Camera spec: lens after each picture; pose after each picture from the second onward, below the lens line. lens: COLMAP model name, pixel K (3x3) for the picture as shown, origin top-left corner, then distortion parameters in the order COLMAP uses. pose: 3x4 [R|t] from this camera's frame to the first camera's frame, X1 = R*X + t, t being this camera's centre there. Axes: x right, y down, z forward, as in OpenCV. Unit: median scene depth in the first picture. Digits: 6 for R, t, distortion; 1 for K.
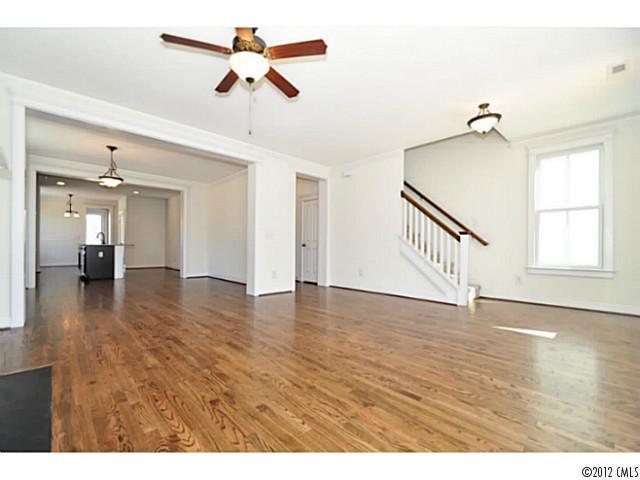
lens RADIAL K [[287.3, 0, 318.9], [0, 287.3, 244.7], [0, 0, 1]] dist [0.001261, 0.000339]
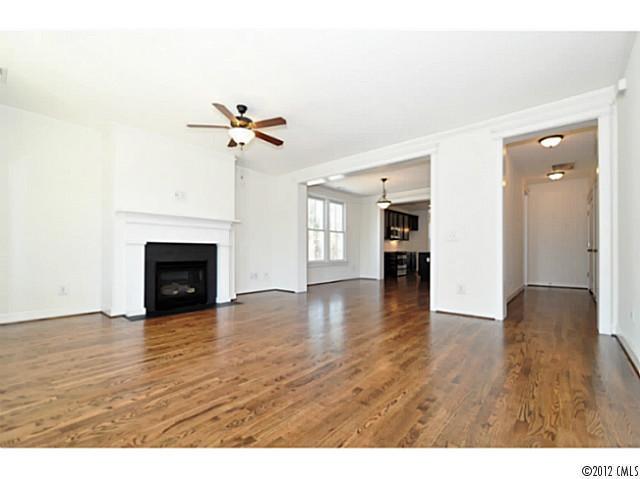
lens RADIAL K [[287.3, 0, 312.4], [0, 287.3, 254.8], [0, 0, 1]] dist [0.001261, 0.000339]
pose [[0.065624, 0.000526, -0.997844, 0.733674], [0.004460, 0.999990, 0.000820, 0.010861], [0.997834, -0.004505, 0.065621, 0.720087]]
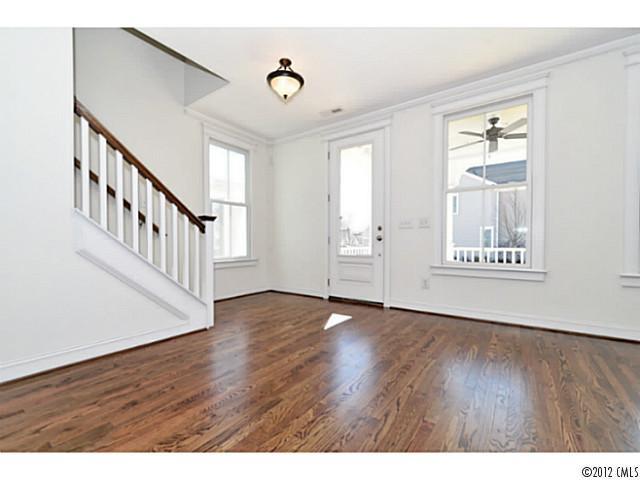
lens RADIAL K [[287.3, 0, 317.0], [0, 287.3, 241.4], [0, 0, 1]] dist [0.001261, 0.000339]
pose [[-0.165492, -0.004352, 0.986202, -0.220069], [-0.005040, 0.999981, 0.003567, 0.008910], [-0.986198, -0.004380, -0.165510, 0.928034]]
